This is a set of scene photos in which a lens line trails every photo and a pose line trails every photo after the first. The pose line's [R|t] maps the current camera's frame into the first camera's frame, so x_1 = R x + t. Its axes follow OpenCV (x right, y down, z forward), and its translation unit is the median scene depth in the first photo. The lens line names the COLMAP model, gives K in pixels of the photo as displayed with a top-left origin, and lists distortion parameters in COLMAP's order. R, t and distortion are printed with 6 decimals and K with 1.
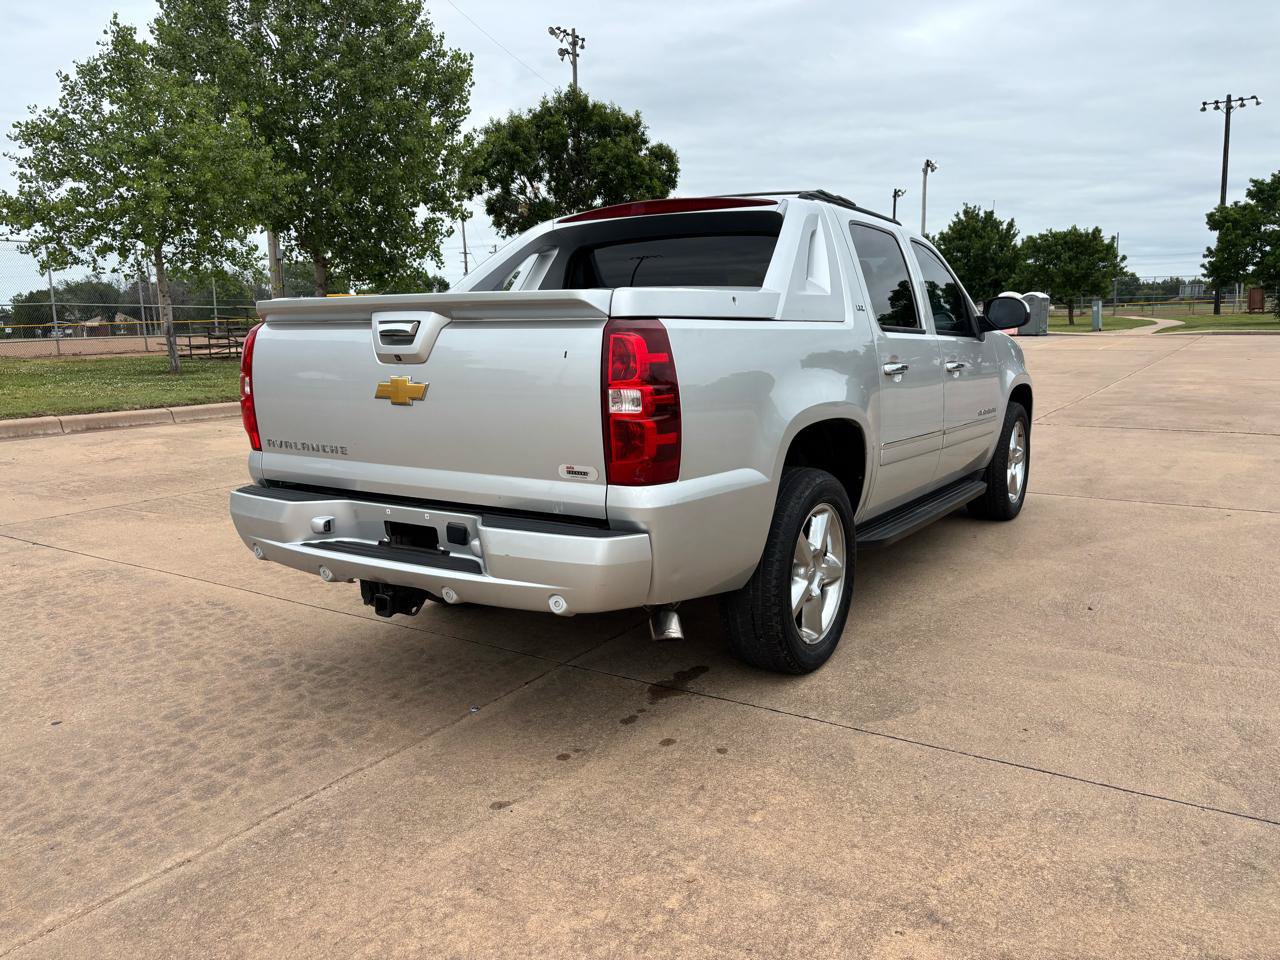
lens RADIAL K [[971.1, 0, 631.9], [0, 971.1, 465.0], [0, 0, 1]] dist [0.017712, 0.000480]
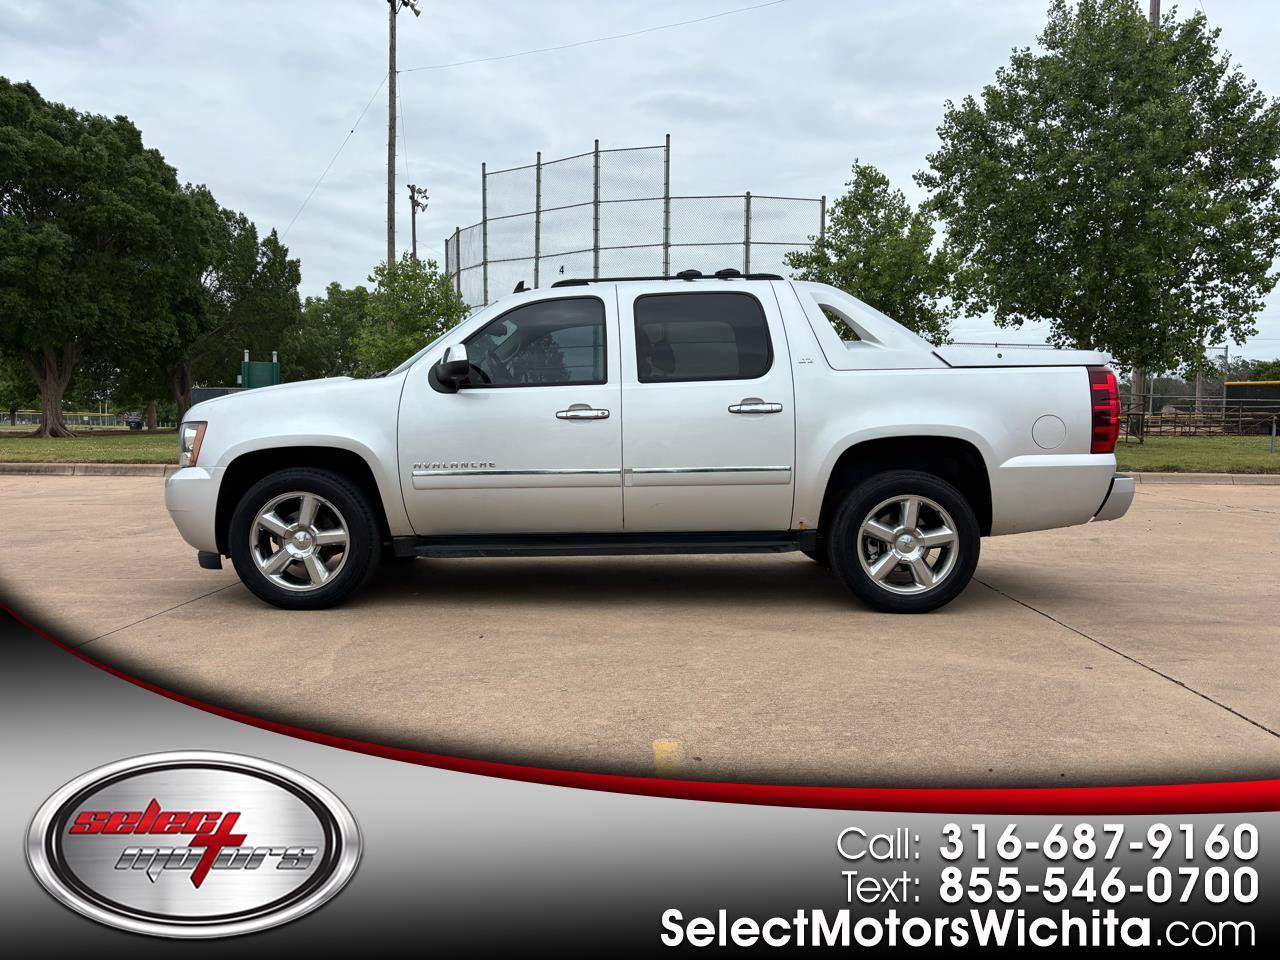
lens RADIAL K [[965.4, 0, 641.6], [0, 965.4, 472.8], [0, 0, 1]] dist [0.023124, -0.012704]
pose [[0.529059, 0.065979, -0.846016, 0.340434], [-0.140441, 0.990032, -0.010614, -0.009580], [0.836883, 0.124431, 0.533052, 0.135654]]
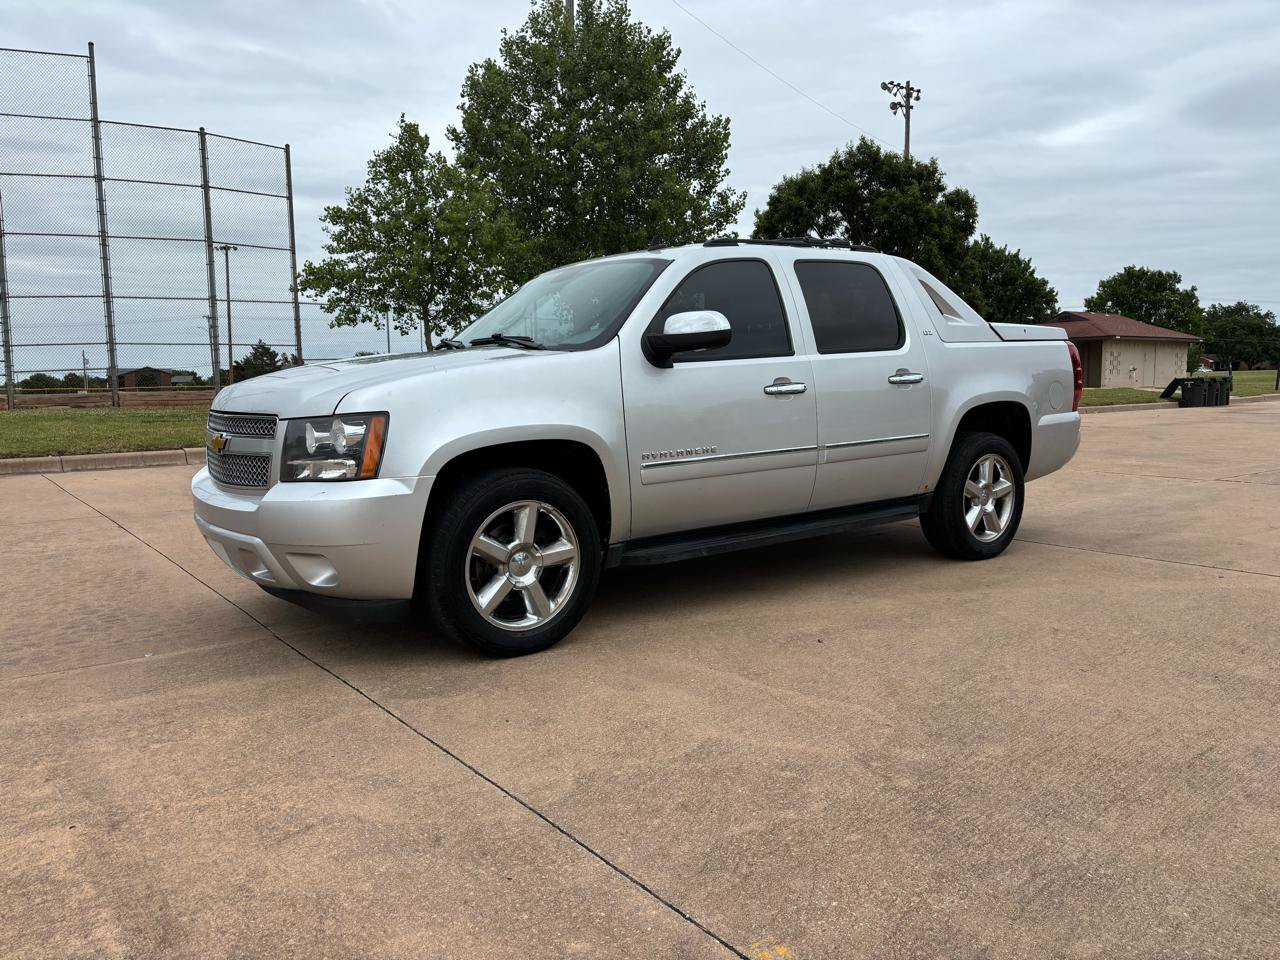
lens RADIAL K [[966.9, 0, 632.4], [0, 966.9, 467.4], [0, 0, 1]] dist [0.036128, -0.030245]
pose [[0.934310, 0.034319, -0.354806, 0.149391], [-0.053789, 0.997531, -0.045155, 0.007887], [0.352380, 0.061273, 0.933849, 0.014115]]
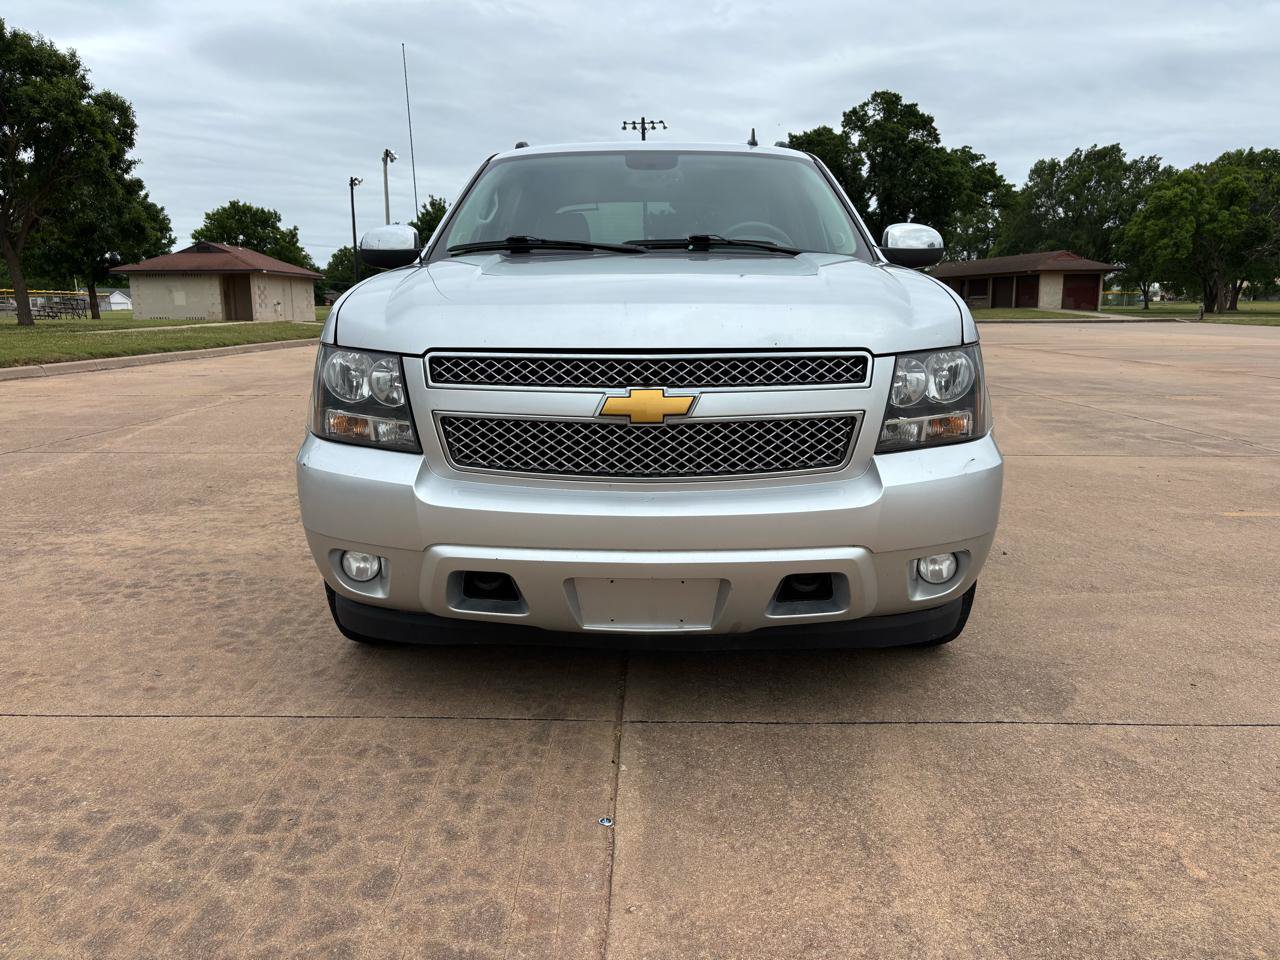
lens RADIAL K [[965.4, 0, 635.5], [0, 965.4, 474.2], [0, 0, 1]] dist [0.059141, -0.066973]
pose [[0.853203, -0.079624, 0.515465, -0.082836], [0.071390, 0.996805, 0.035812, 0.001493], [-0.516670, 0.006244, 0.856162, 0.083815]]
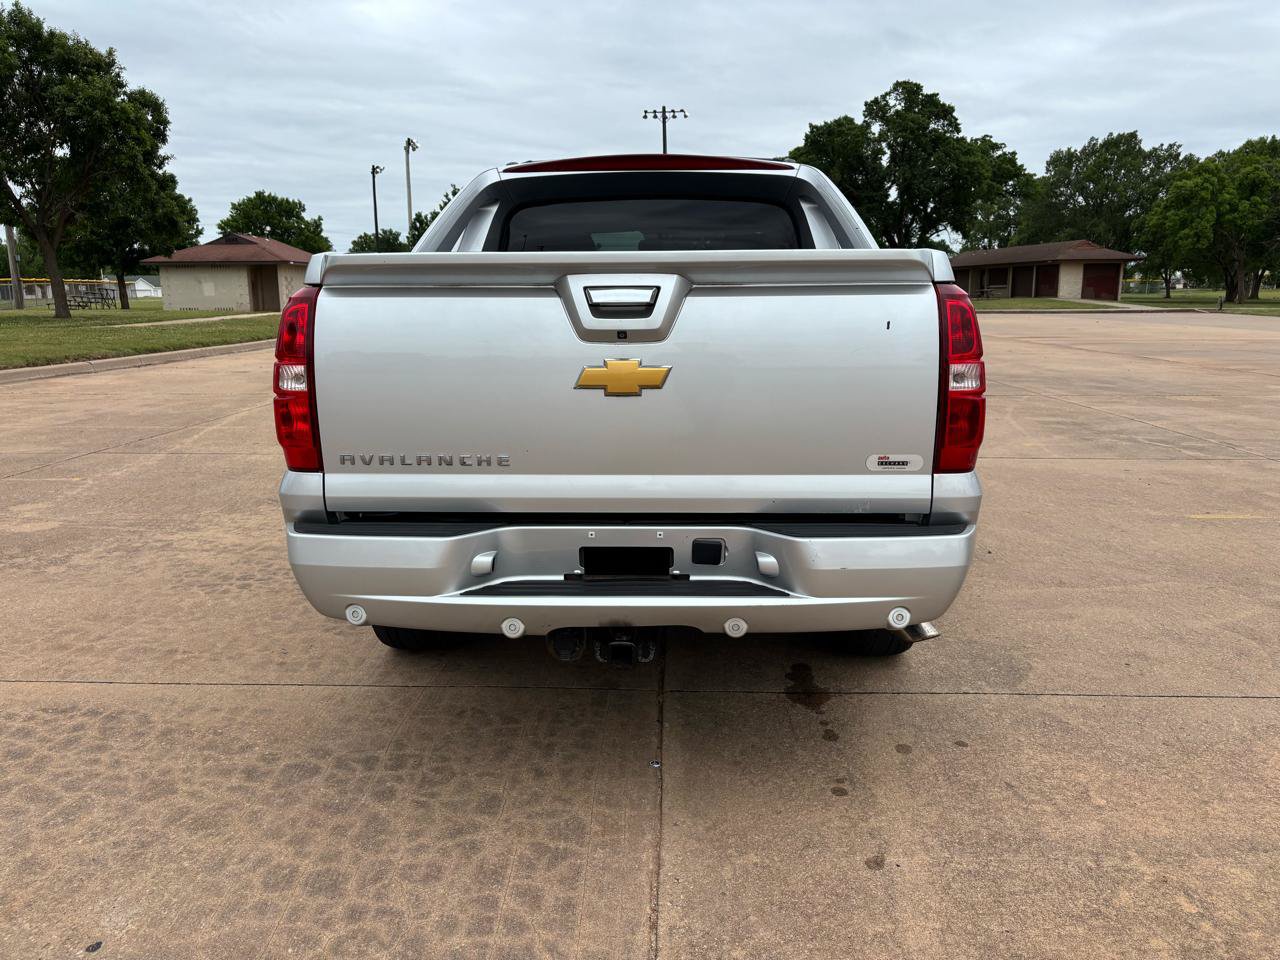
lens RADIAL K [[967.8, 0, 643.9], [0, 967.8, 475.2], [0, 0, 1]] dist [0.046852, -0.049848]
pose [[0.859039, -0.085144, 0.504780, -0.103698], [0.069511, 0.996339, 0.049763, -0.006015], [-0.507170, -0.007661, 0.861812, 0.055471]]
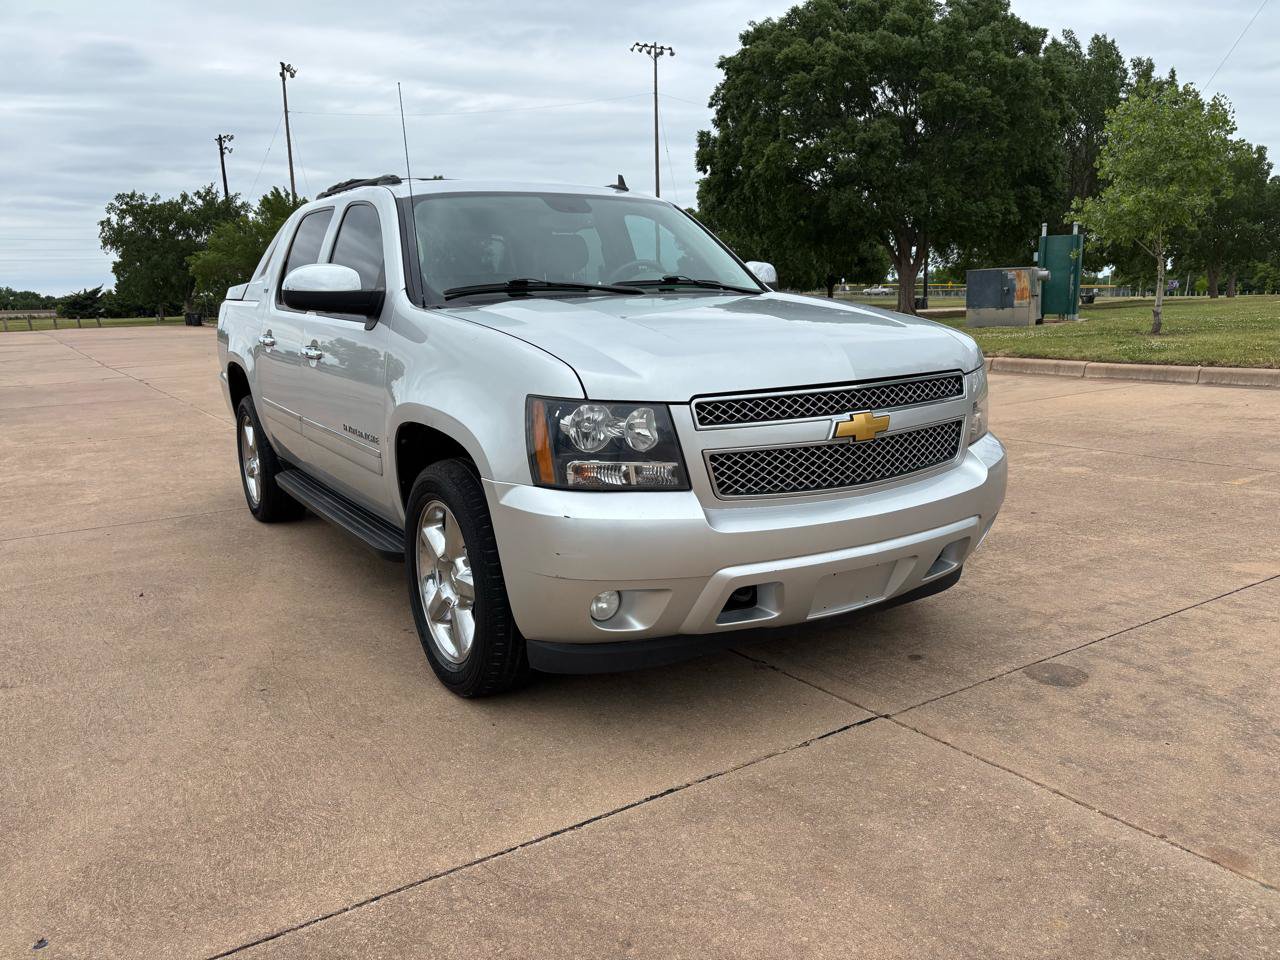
lens RADIAL K [[967.8, 0, 645.2], [0, 967.8, 472.4], [0, 0, 1]] dist [0.024525, -0.007051]
pose [[-0.405510, 0.187089, -0.894740, 0.270574], [-0.099890, 0.963899, 0.246822, -0.065424], [0.908616, 0.189464, -0.372182, 0.434780]]
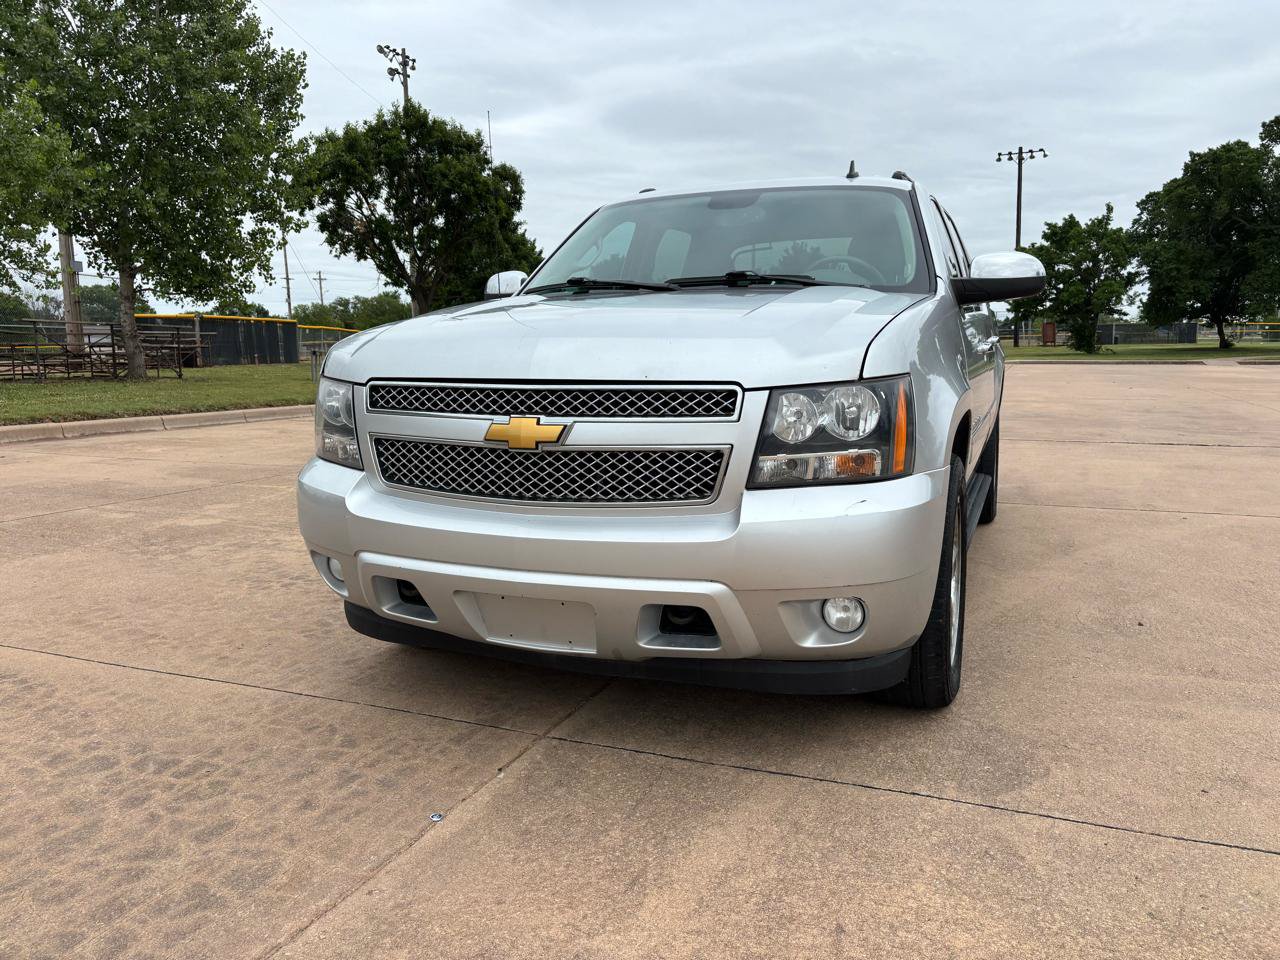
lens RADIAL K [[967.8, 0, 645.2], [0, 967.8, 472.4], [0, 0, 1]] dist [0.024525, -0.007051]
pose [[0.983205, -0.017866, 0.181630, -0.025417], [0.022512, 0.999469, -0.023547, 0.006074], [-0.181113, 0.027241, 0.983085, 0.057215]]
